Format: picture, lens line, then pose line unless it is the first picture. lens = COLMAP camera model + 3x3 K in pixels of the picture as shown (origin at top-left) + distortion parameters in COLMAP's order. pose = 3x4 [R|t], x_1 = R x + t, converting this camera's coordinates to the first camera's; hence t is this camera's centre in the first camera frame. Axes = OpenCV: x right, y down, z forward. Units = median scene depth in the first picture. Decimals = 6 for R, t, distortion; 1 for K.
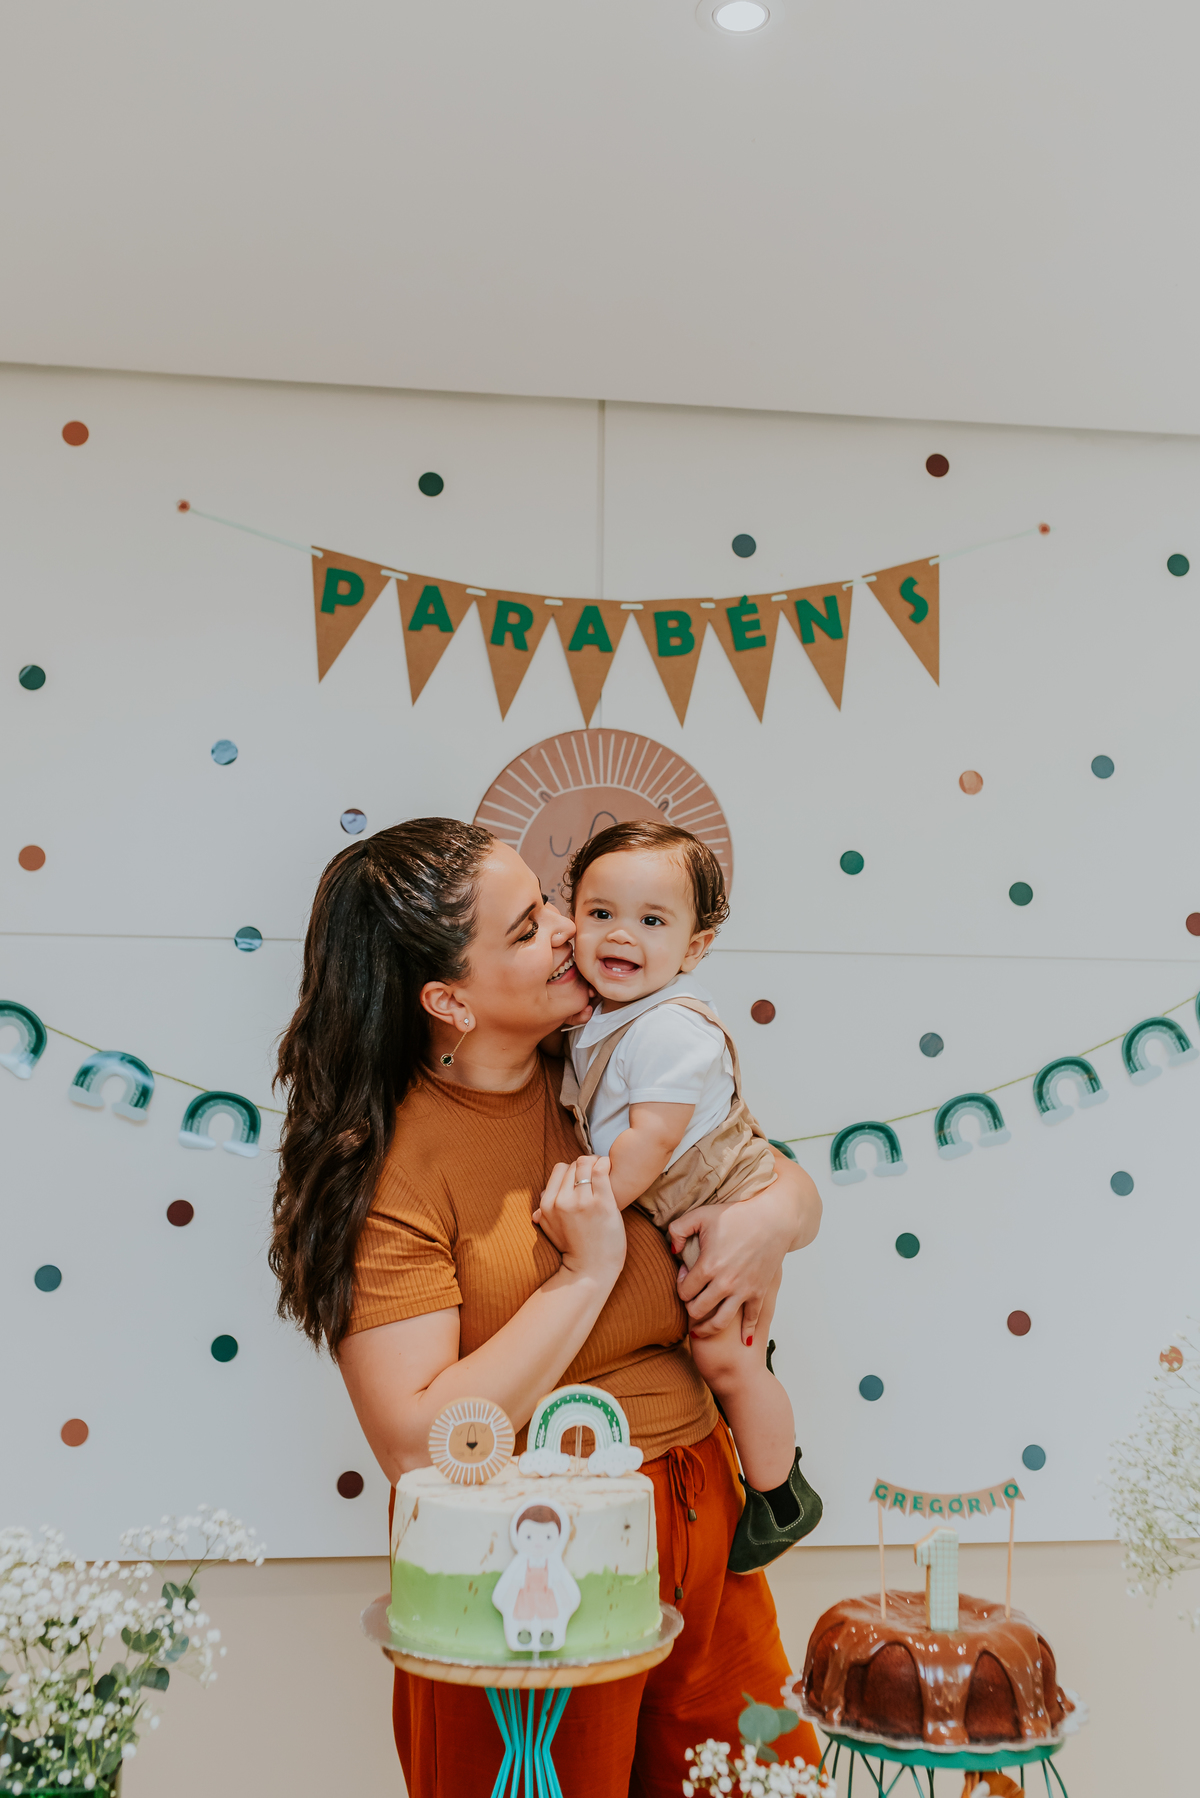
lens RADIAL K [[1823.2, 0, 603.7], [0, 1823.2, 937.5], [0, 0, 1]] dist [-0.007510, -0.001974]
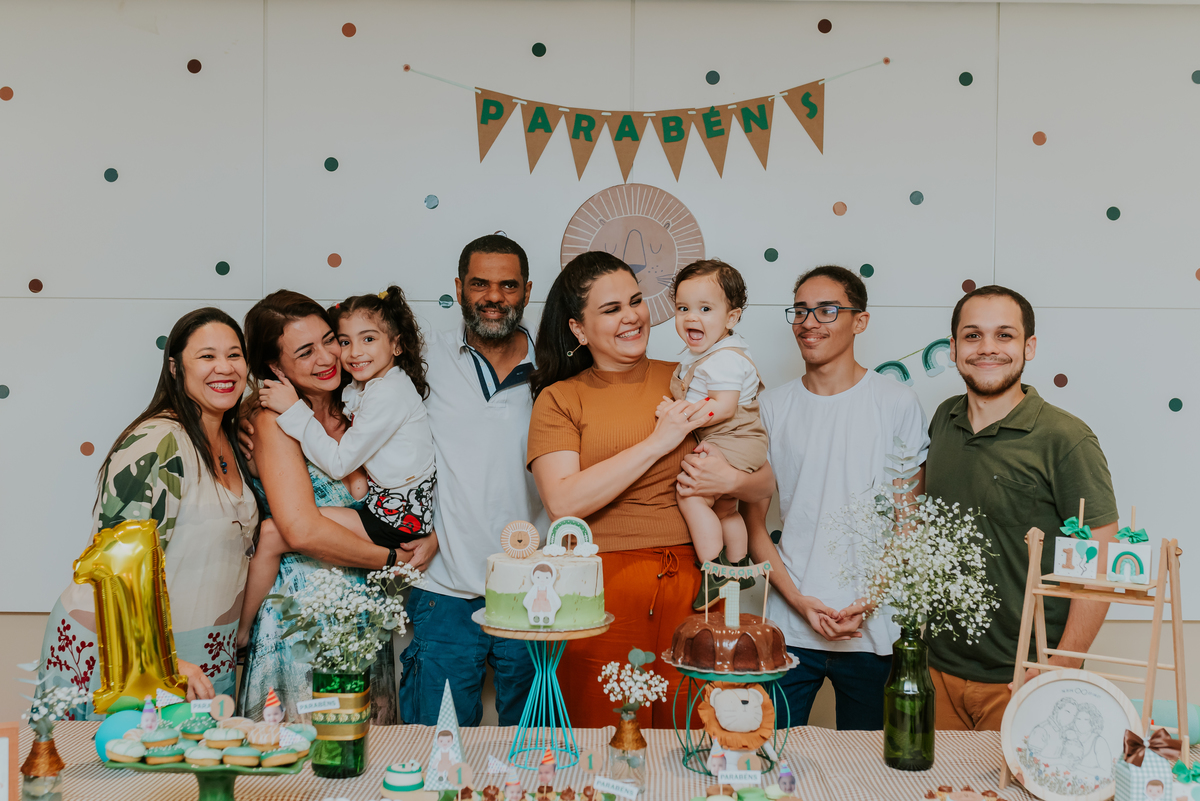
lens RADIAL K [[1211.7, 0, 595.3], [0, 1211.7, 428.5], [0, 0, 1]] dist [-0.003899, -0.017077]
pose [[0.993010, 0.002719, -0.117998, 0.106878], [0.012476, 0.991716, 0.127845, -0.026696], [0.117368, -0.128424, 0.984750, -0.241266]]
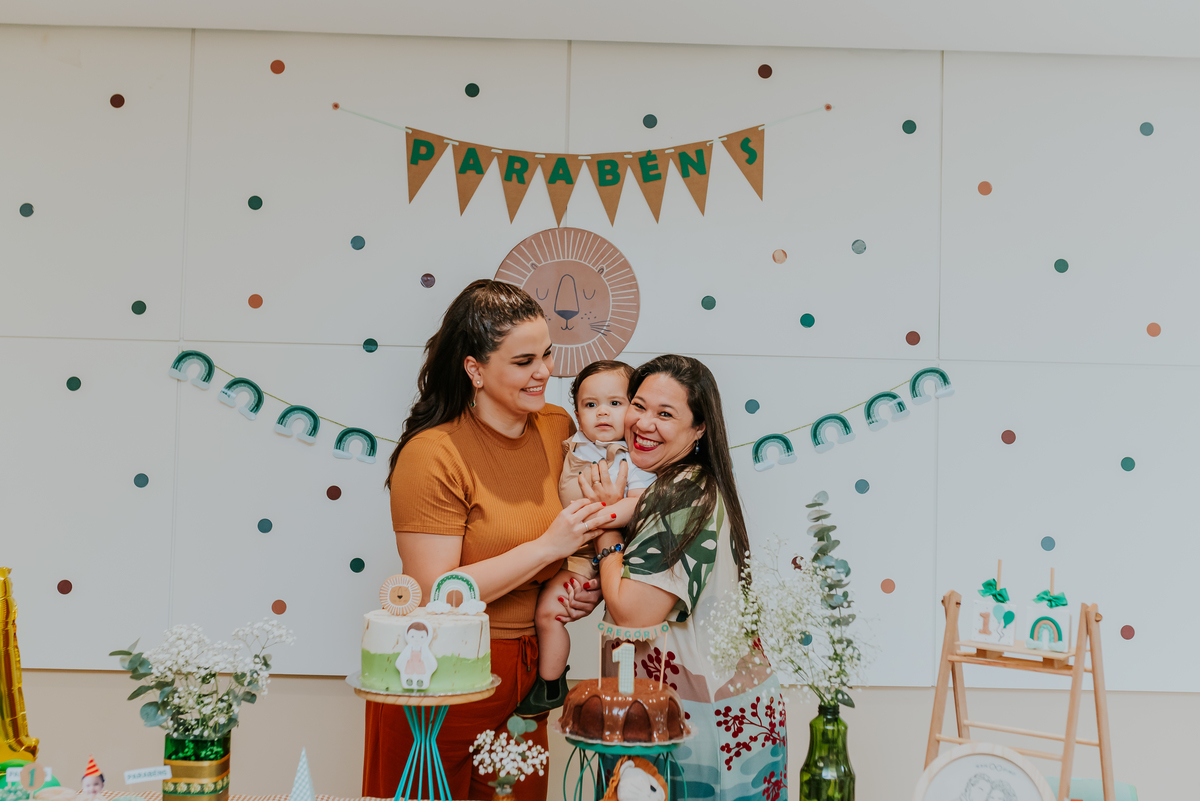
lens RADIAL K [[1216.8, 0, 604.6], [0, 1216.8, 406.4], [0, 0, 1]] dist [-0.007510, -0.001974]
pose [[0.993770, 0.009691, -0.111027, 0.171294], [-0.002713, 0.998021, 0.062825, -0.015099], [0.111416, -0.062133, 0.991830, -0.187656]]
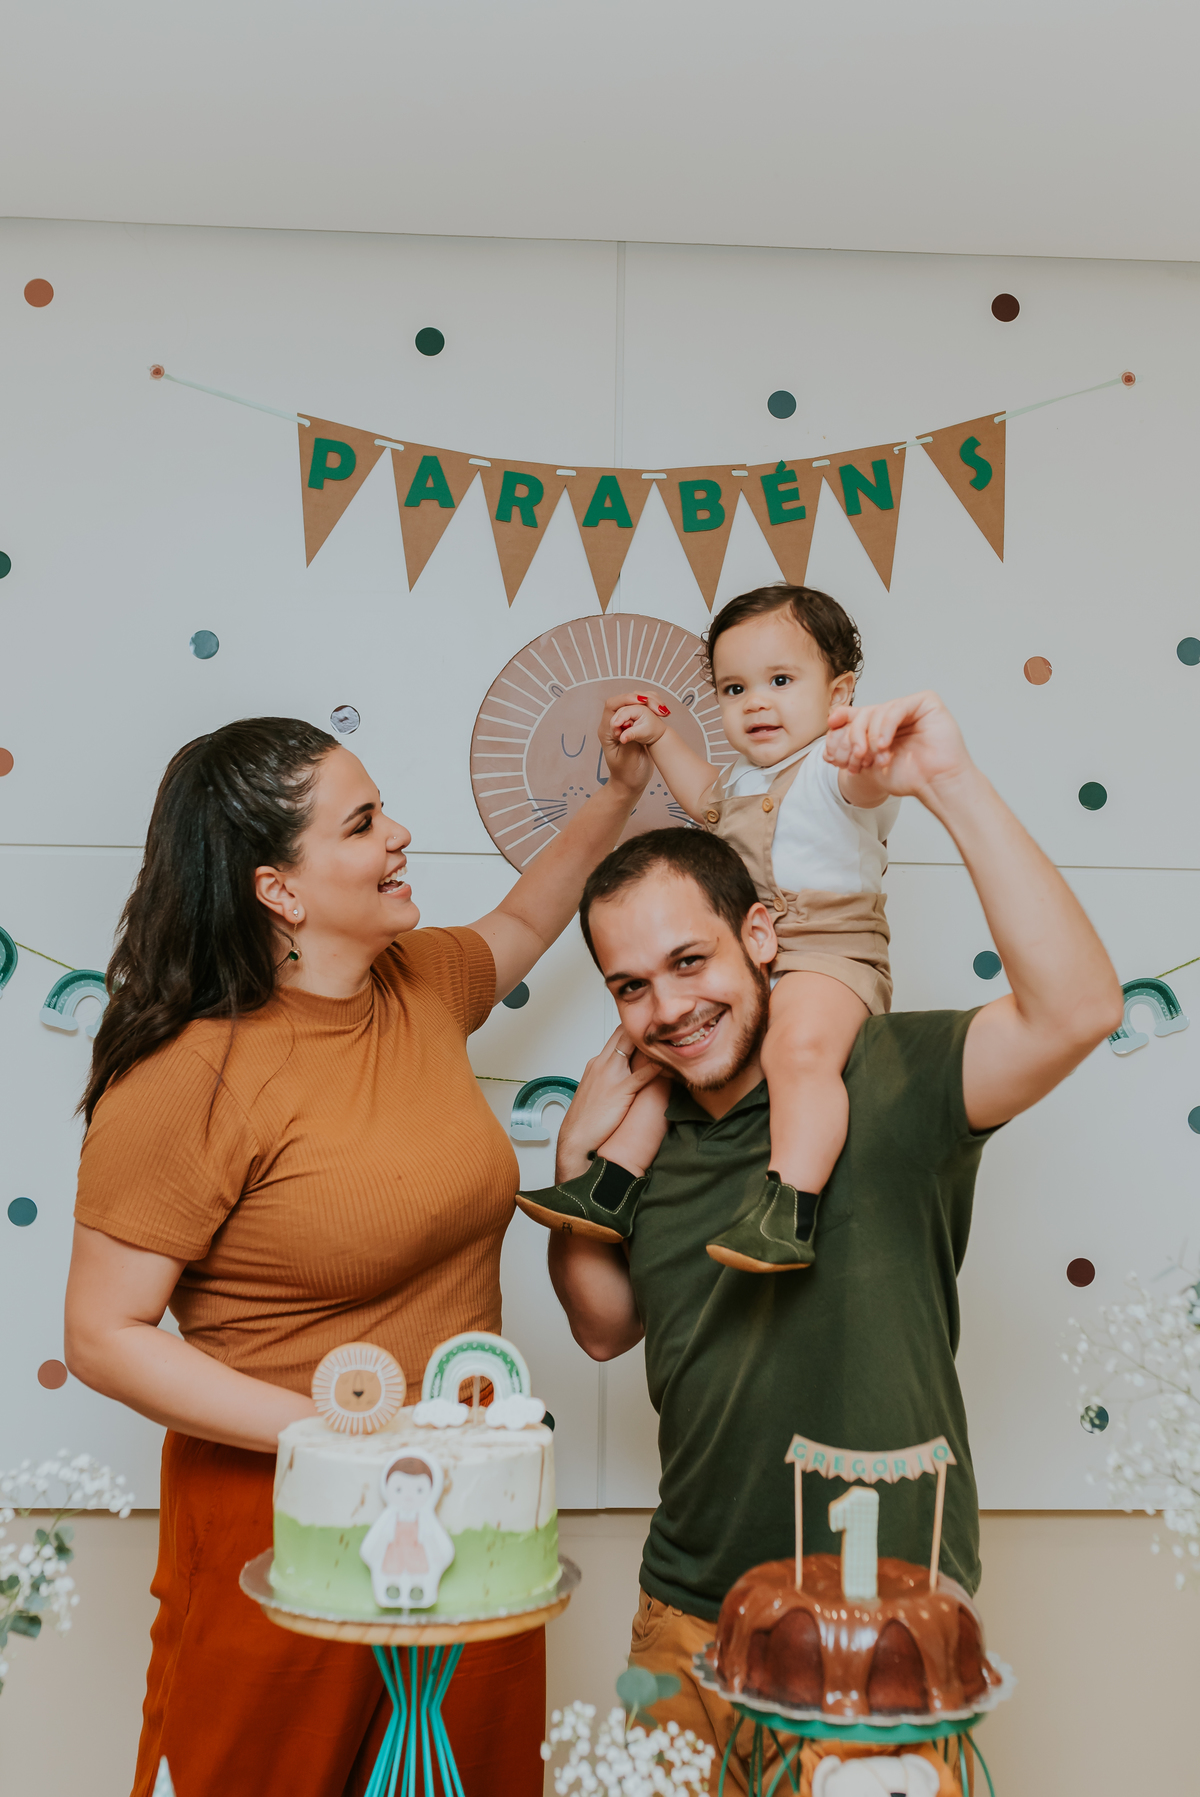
lens RADIAL K [[2050.5, 0, 637.6], [0, 2050.5, 971.8], [0, 0, 1]] dist [-0.004874, -0.015266]
pose [[0.997507, 0.002439, -0.070525, 0.080264], [0.002282, 0.997765, 0.066779, -0.005923], [0.070530, -0.066773, 0.995272, -0.019102]]
